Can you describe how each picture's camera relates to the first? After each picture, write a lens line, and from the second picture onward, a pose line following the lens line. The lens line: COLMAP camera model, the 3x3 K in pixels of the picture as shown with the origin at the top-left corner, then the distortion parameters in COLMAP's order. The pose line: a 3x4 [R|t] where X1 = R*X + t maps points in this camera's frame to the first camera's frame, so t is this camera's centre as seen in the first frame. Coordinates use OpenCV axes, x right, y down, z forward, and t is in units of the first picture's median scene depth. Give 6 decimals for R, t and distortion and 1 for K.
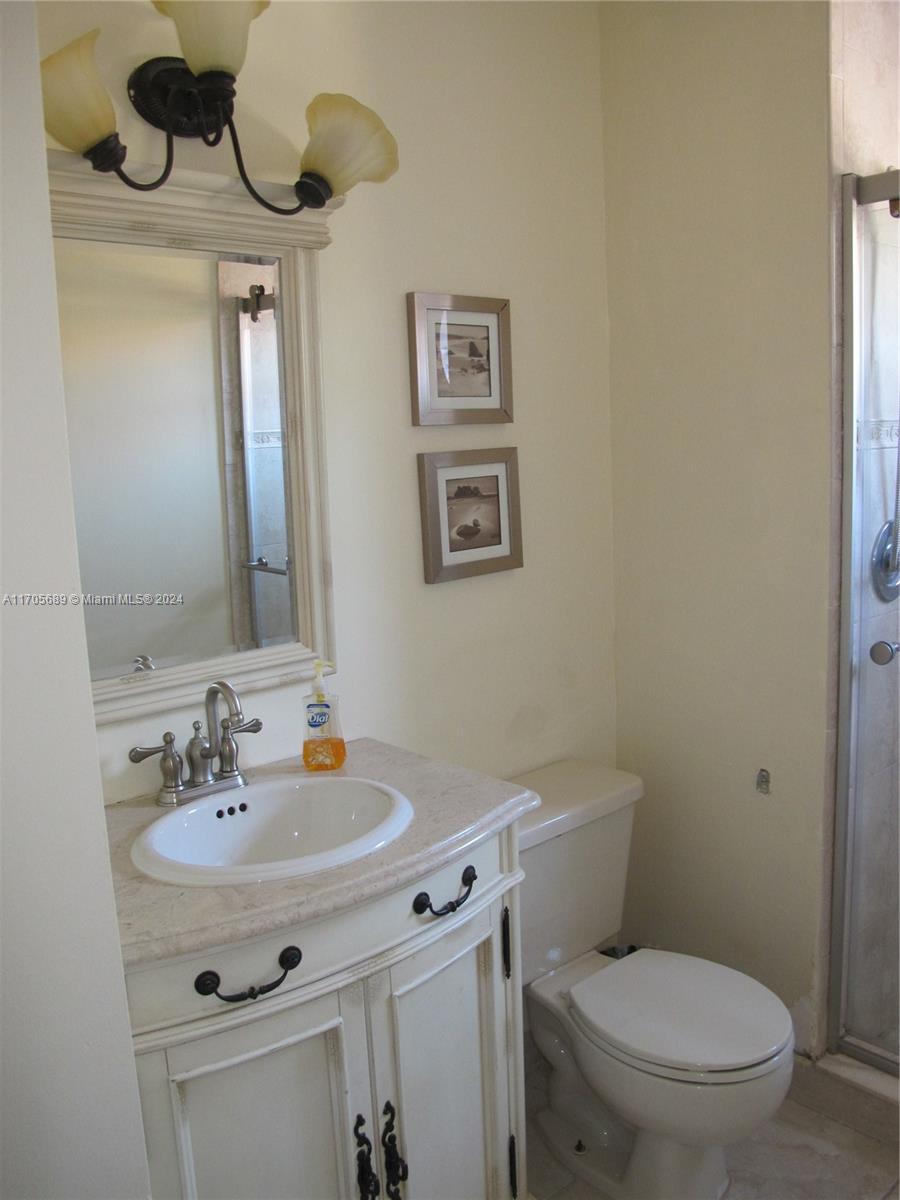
lens RADIAL K [[1009.9, 0, 465.9], [0, 1009.9, 593.1], [0, 0, 1]] dist [-0.148690, 0.108318]
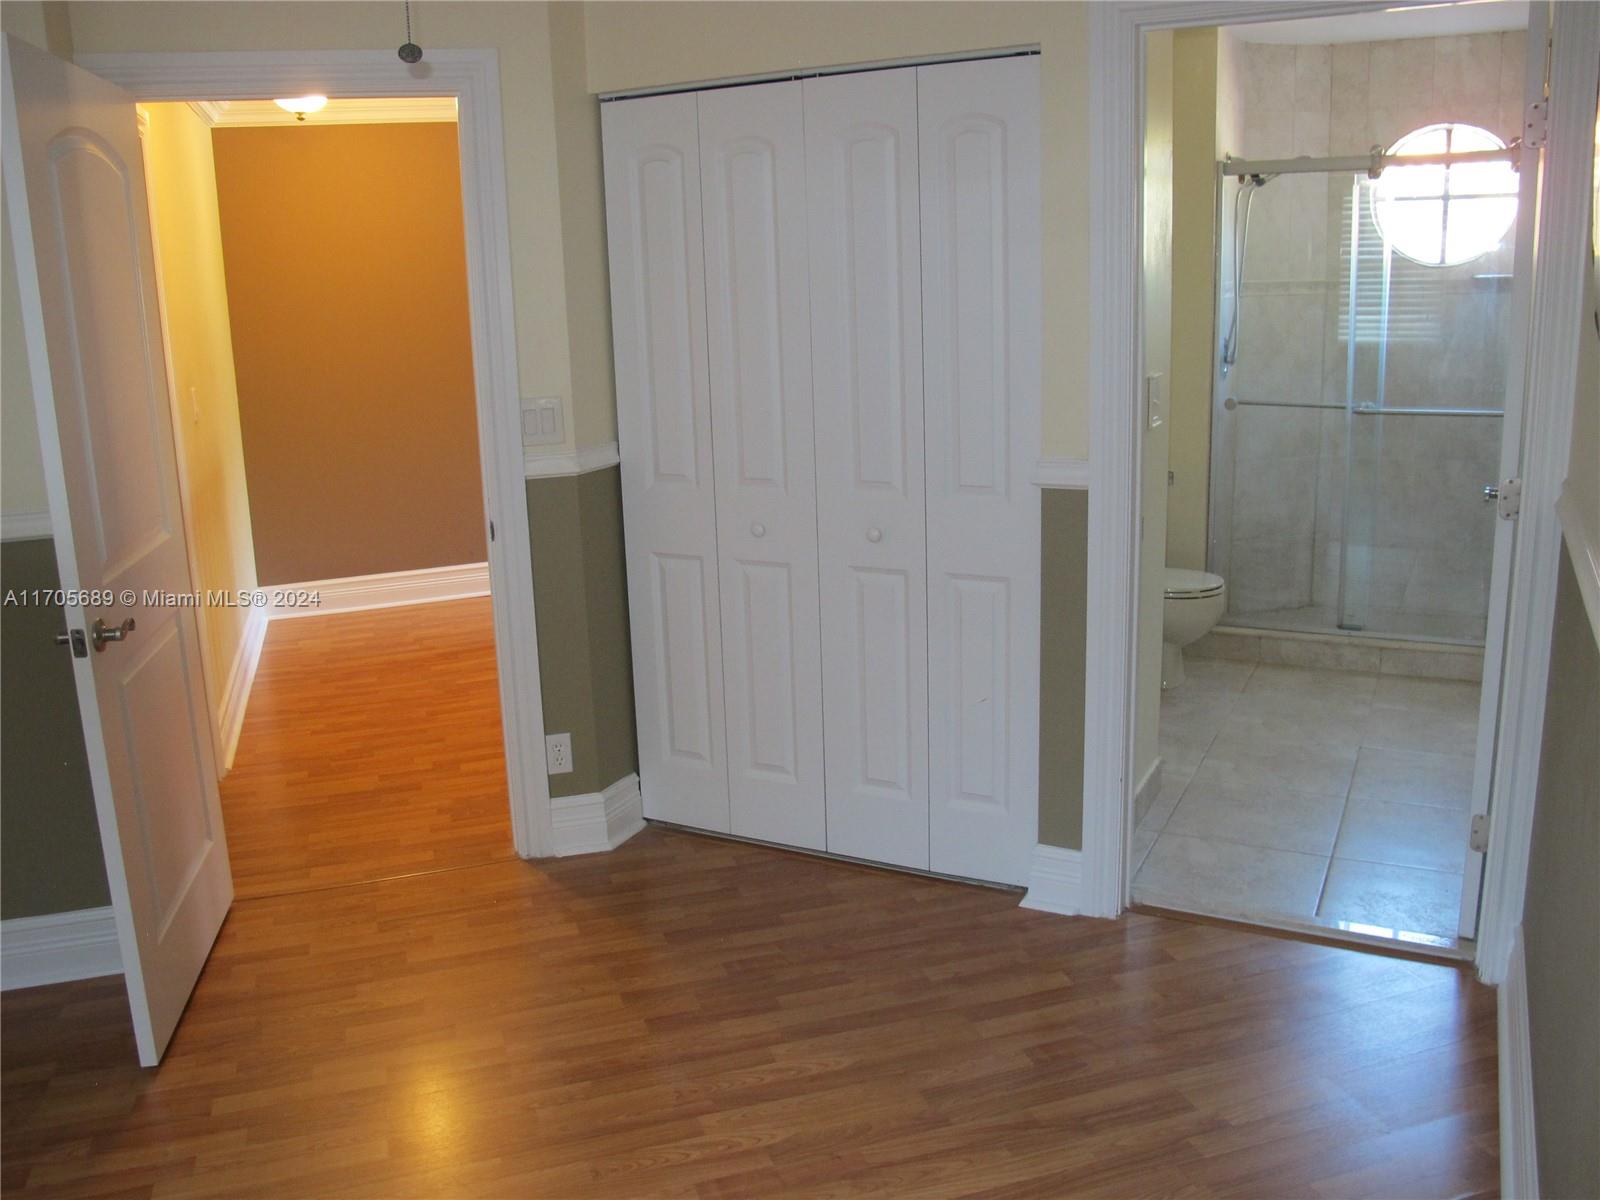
lens RADIAL K [[1346.5, 0, 779.5], [0, 1346.5, 581.0], [0, 0, 1]] dist [-0.148690, 0.108318]
pose [[0.938542, -0.070000, 0.337992, -1.326834], [0.048201, 0.996205, 0.072472, 0.175729], [-0.341783, -0.051726, 0.938354, -1.173010]]
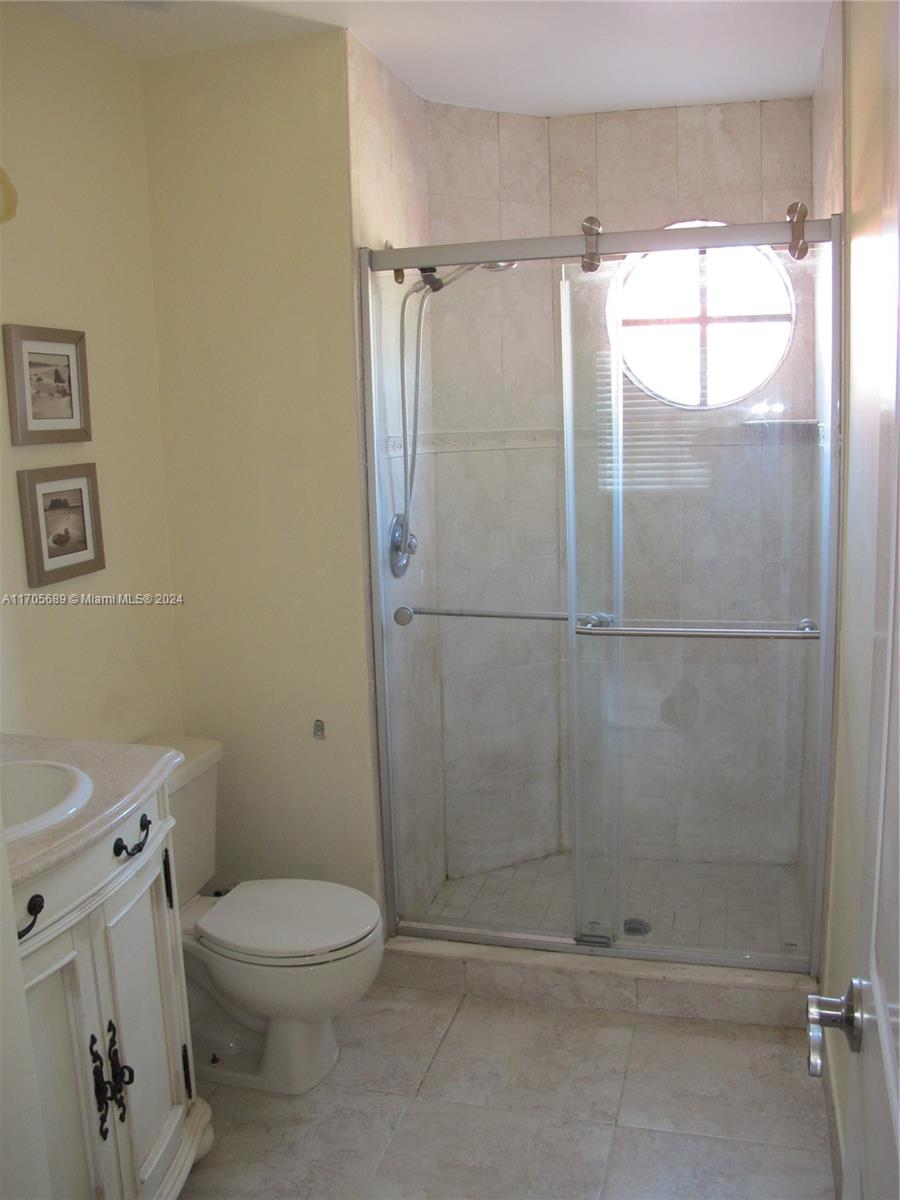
lens RADIAL K [[1009.9, 0, 465.9], [0, 1009.9, 593.1], [0, 0, 1]] dist [-0.148690, 0.108318]
pose [[0.841078, -0.073538, 0.535891, -0.216896], [0.074249, 0.997033, 0.020286, 0.009455], [-0.535793, 0.022727, 0.844043, -0.164075]]
